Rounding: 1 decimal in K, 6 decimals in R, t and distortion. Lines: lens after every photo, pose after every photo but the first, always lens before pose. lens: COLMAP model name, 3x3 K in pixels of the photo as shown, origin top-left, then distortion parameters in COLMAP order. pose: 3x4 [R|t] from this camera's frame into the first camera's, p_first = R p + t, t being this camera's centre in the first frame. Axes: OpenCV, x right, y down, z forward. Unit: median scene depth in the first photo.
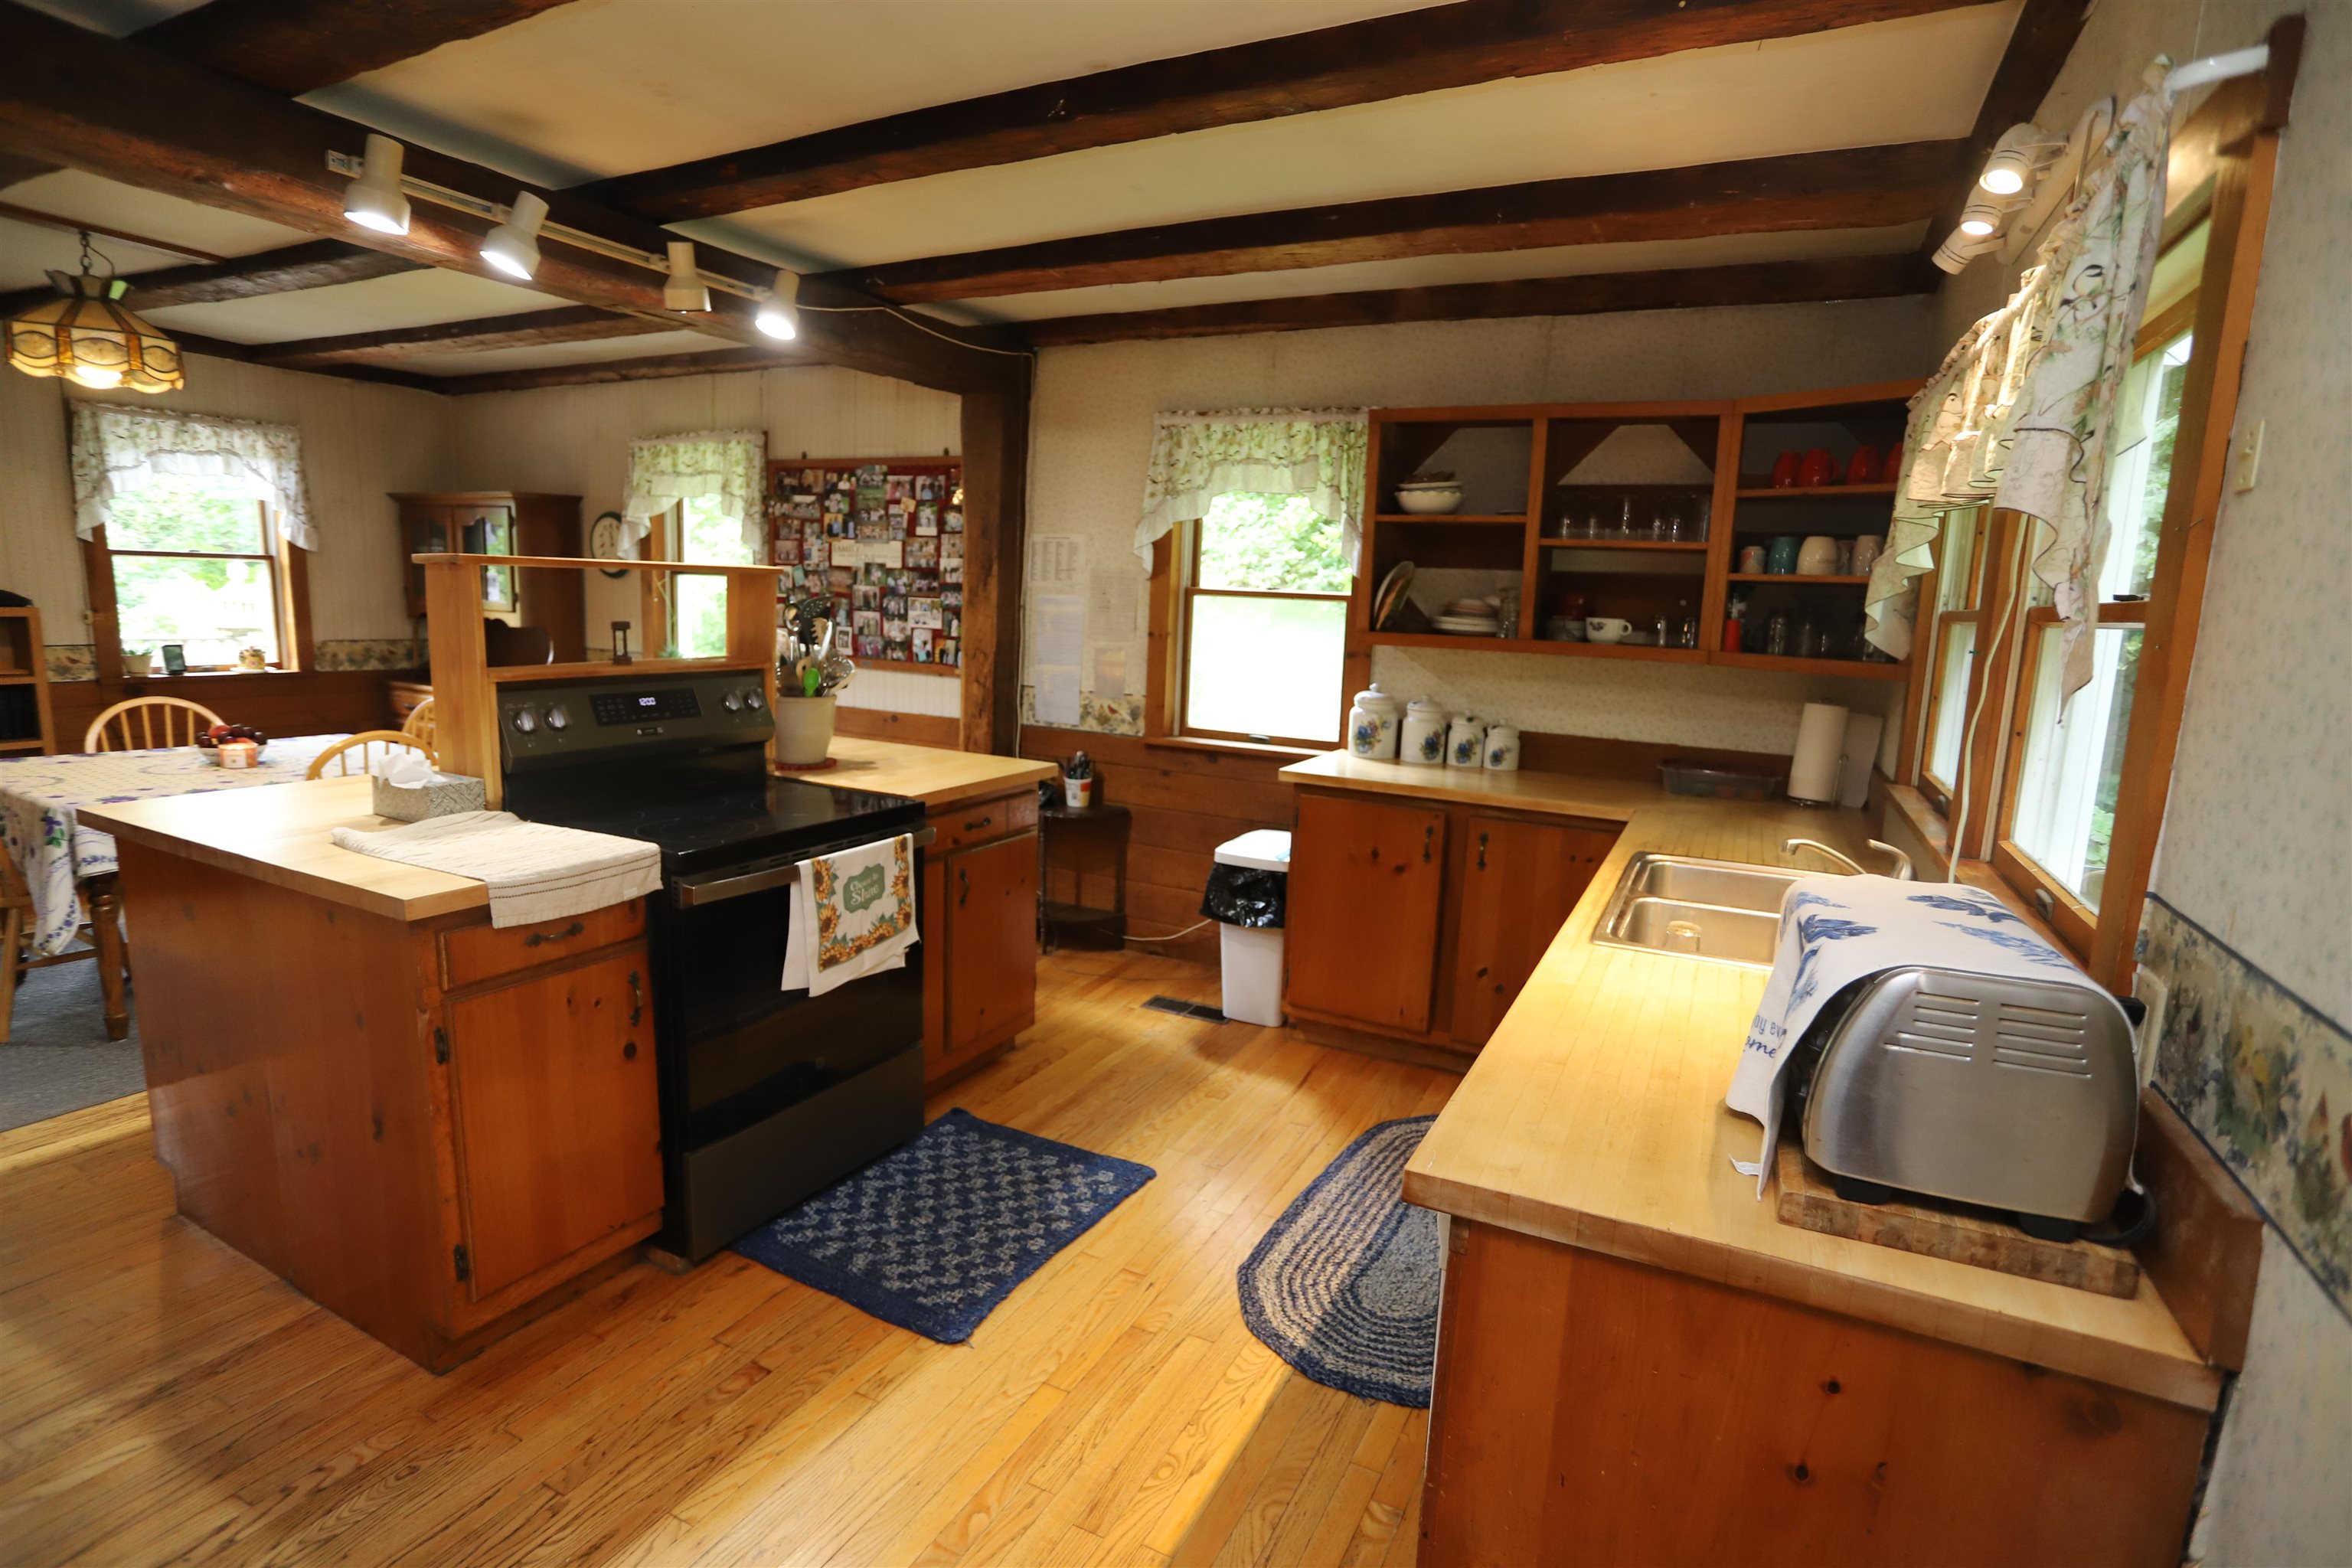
lens RADIAL K [[1148.8, 0, 1179.0], [0, 1148.8, 786.5], [0, 0, 1]] dist [-0.080776, 0.039714]
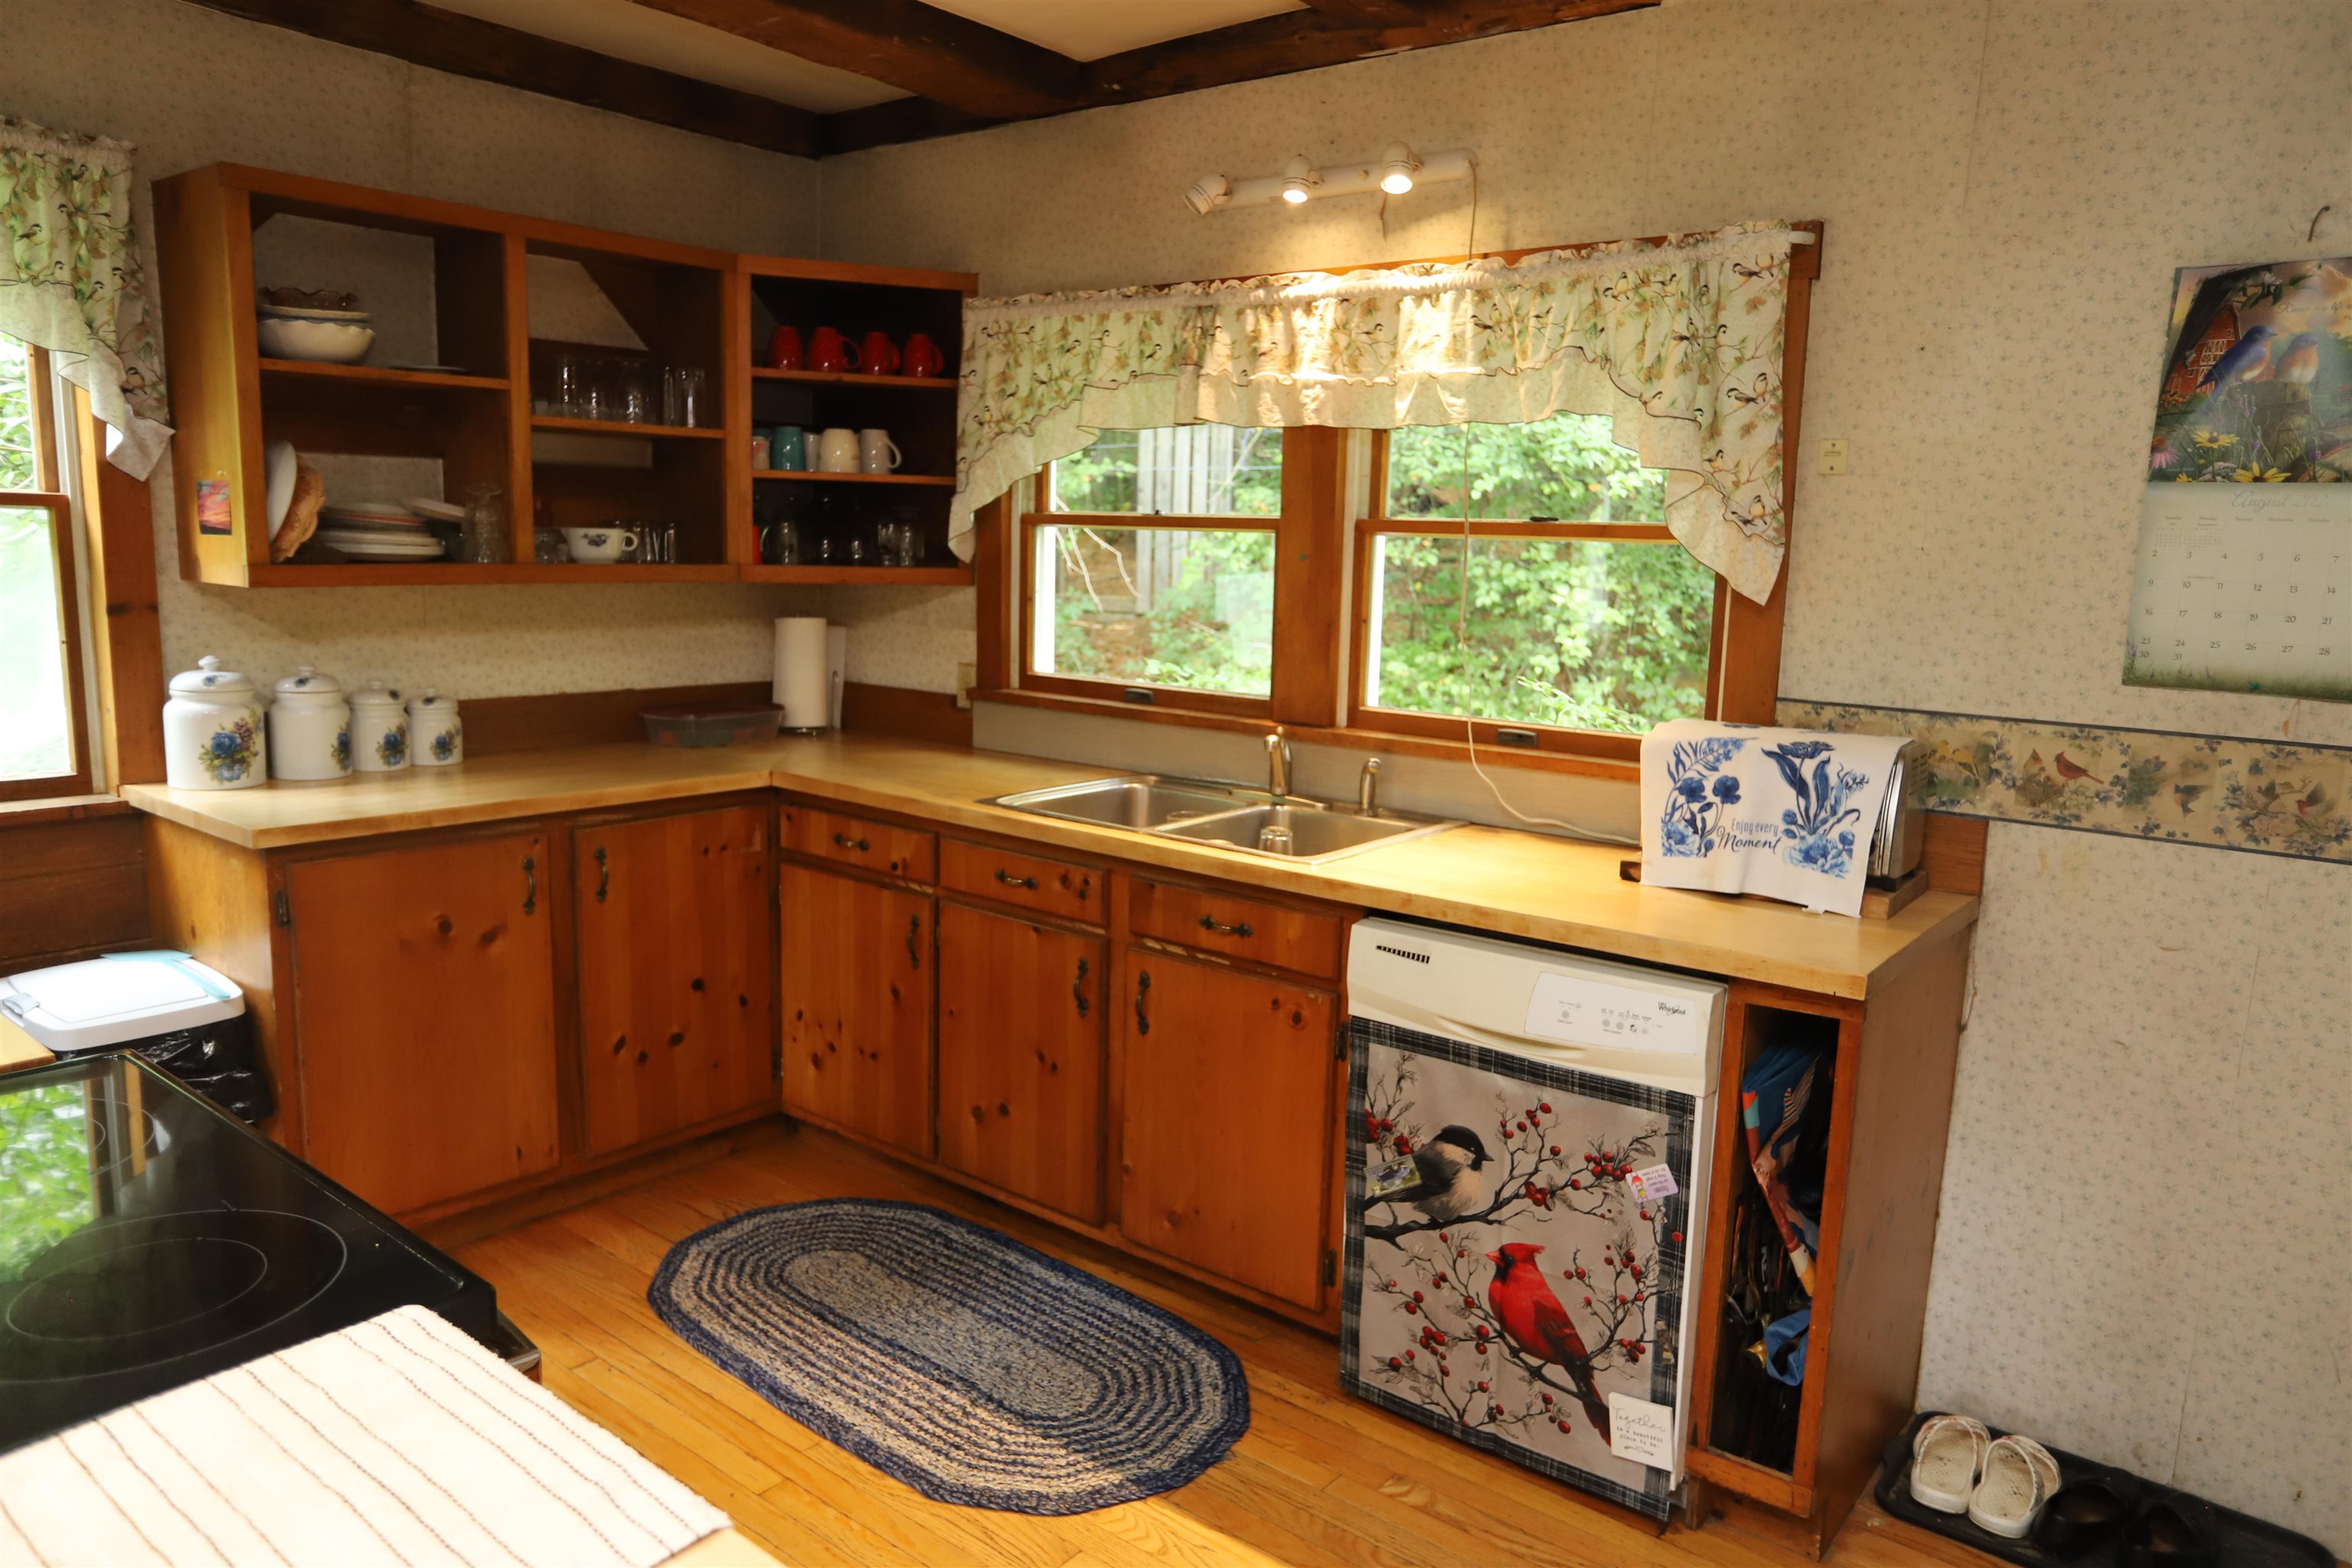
lens RADIAL K [[1584.2, 0, 1176.0], [0, 1584.2, 784.0], [0, 0, 1]] dist [-0.072726, 0.095589]
pose [[0.213738, -0.184004, 0.959405, -0.409538], [0.141634, 0.977561, 0.155933, -0.069809], [-0.966569, 0.102556, 0.235003, 0.317913]]
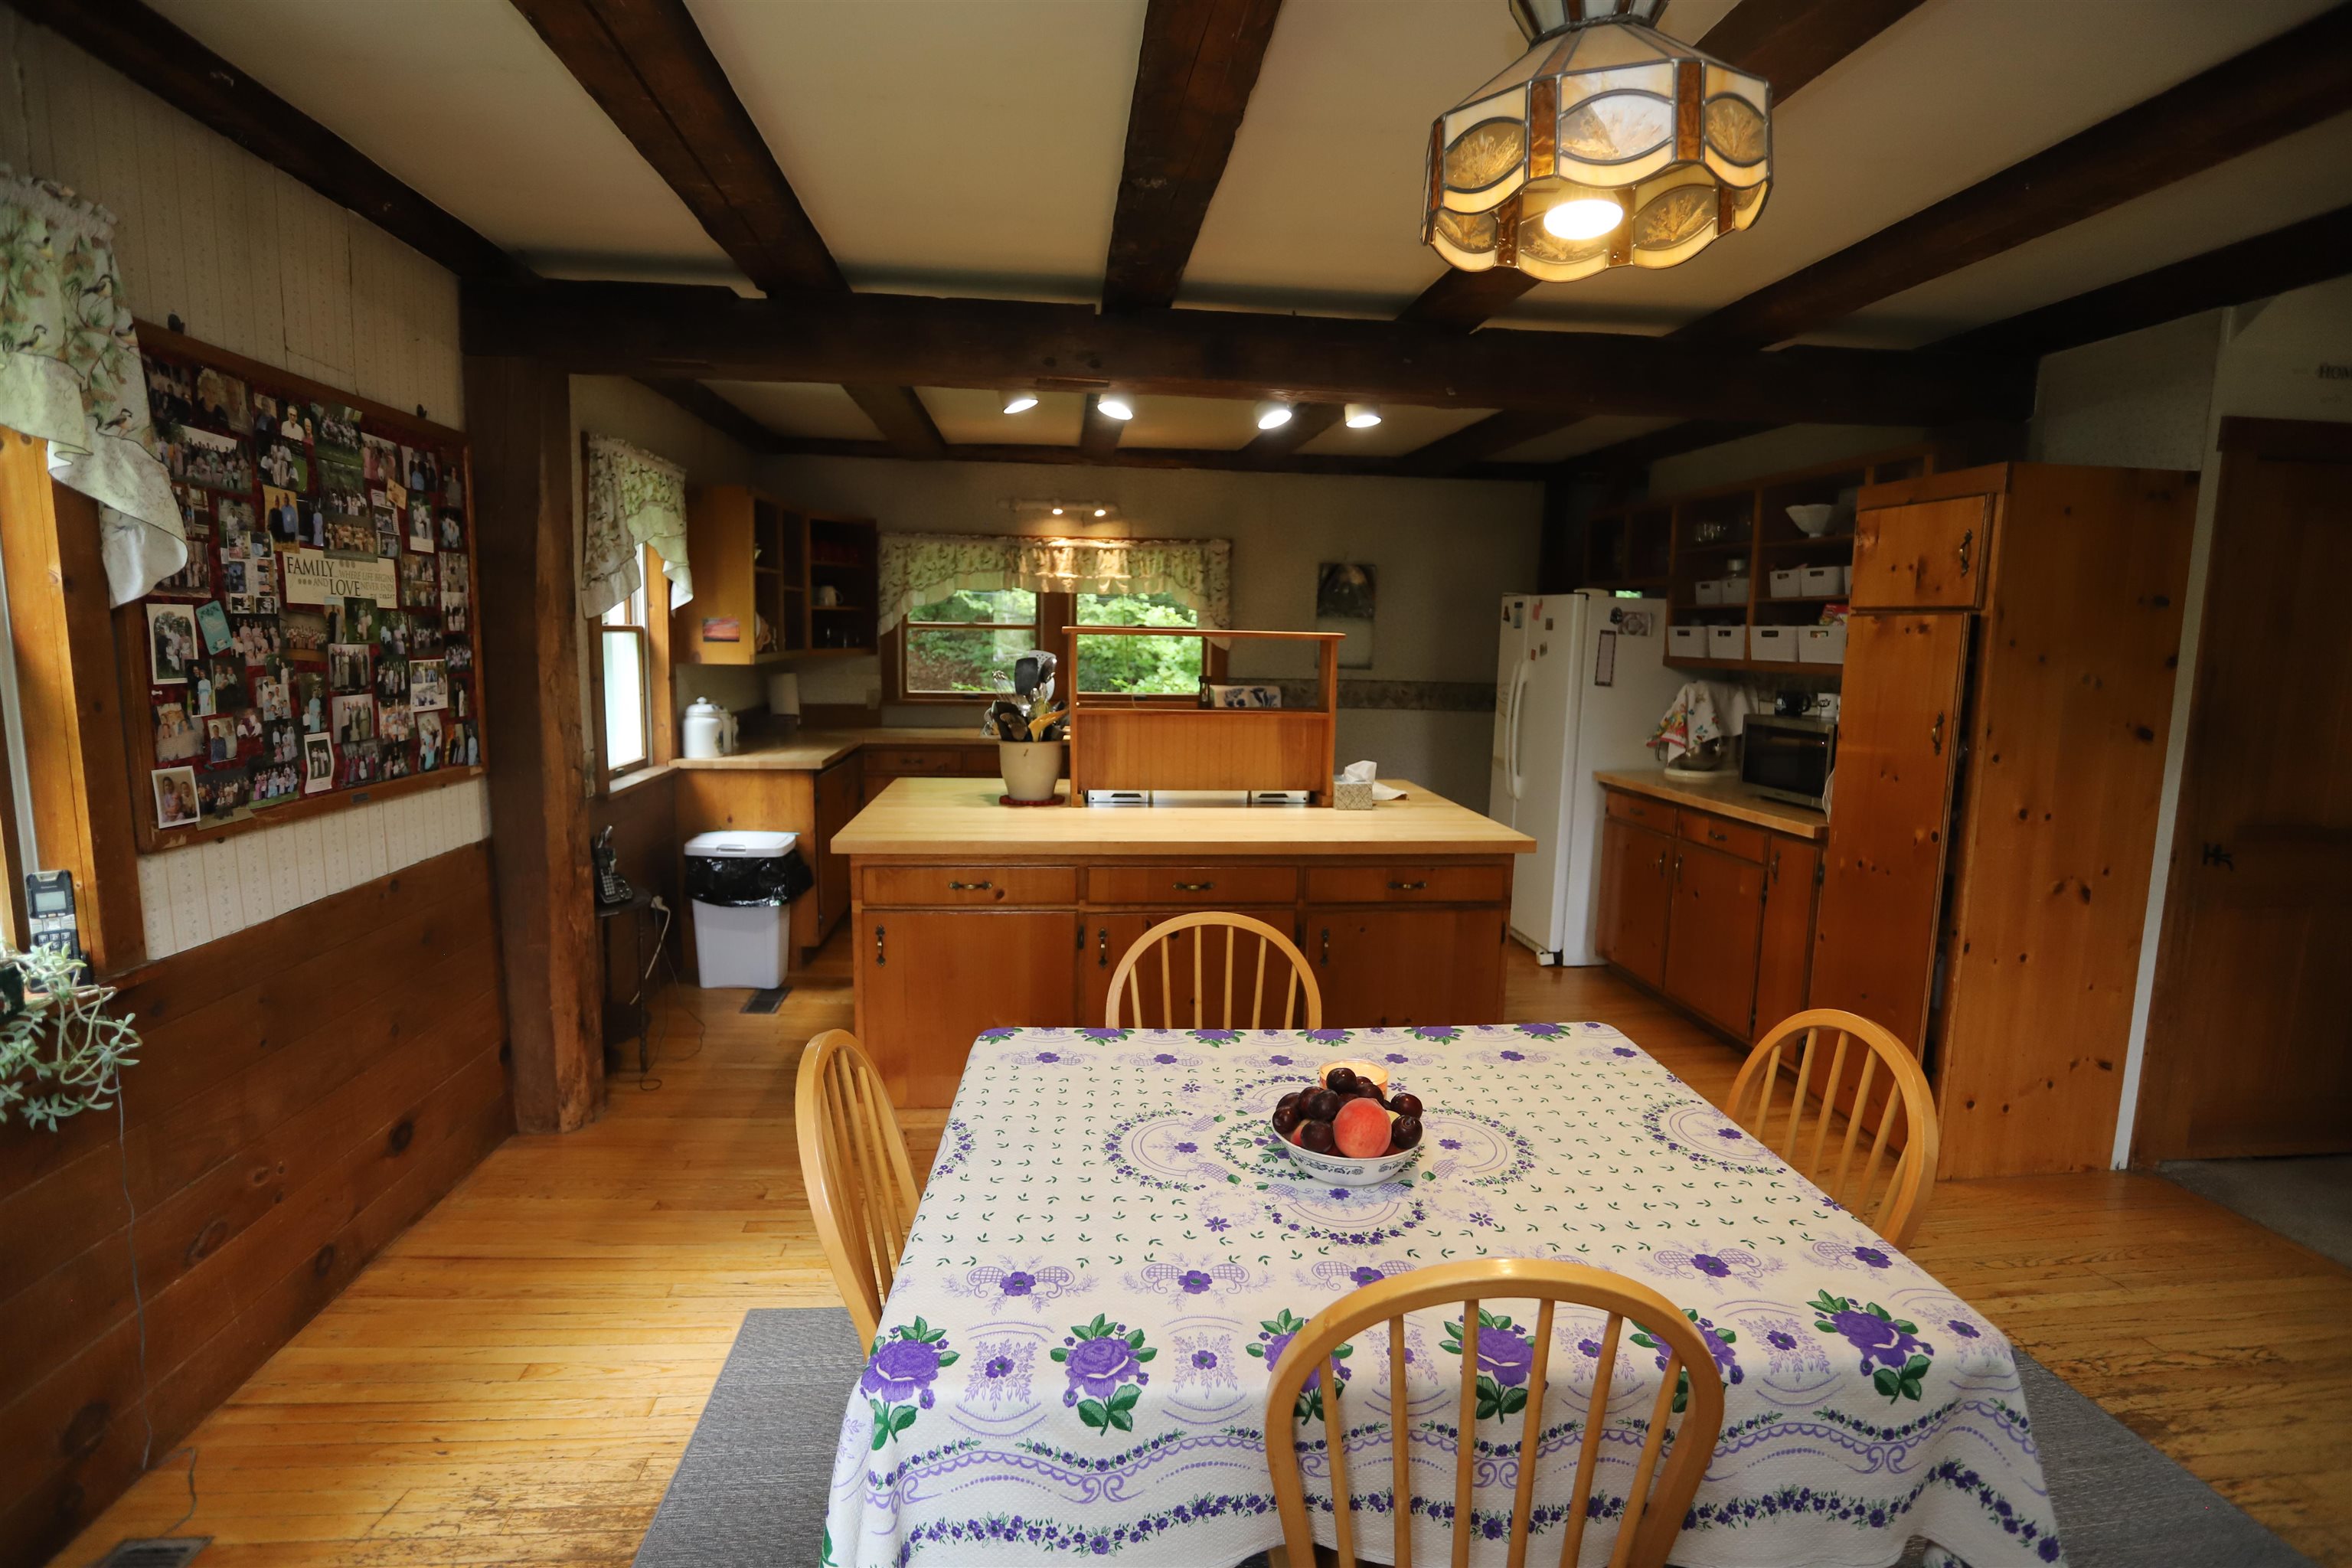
lens RADIAL K [[1148.8, 0, 1179.0], [0, 1148.8, 786.5], [0, 0, 1]] dist [-0.080776, 0.039714]
pose [[-0.544827, -0.163511, 0.822452, -0.964381], [0.099696, 0.961217, 0.257141, -0.223278], [-0.832601, 0.222093, -0.507396, 1.042971]]
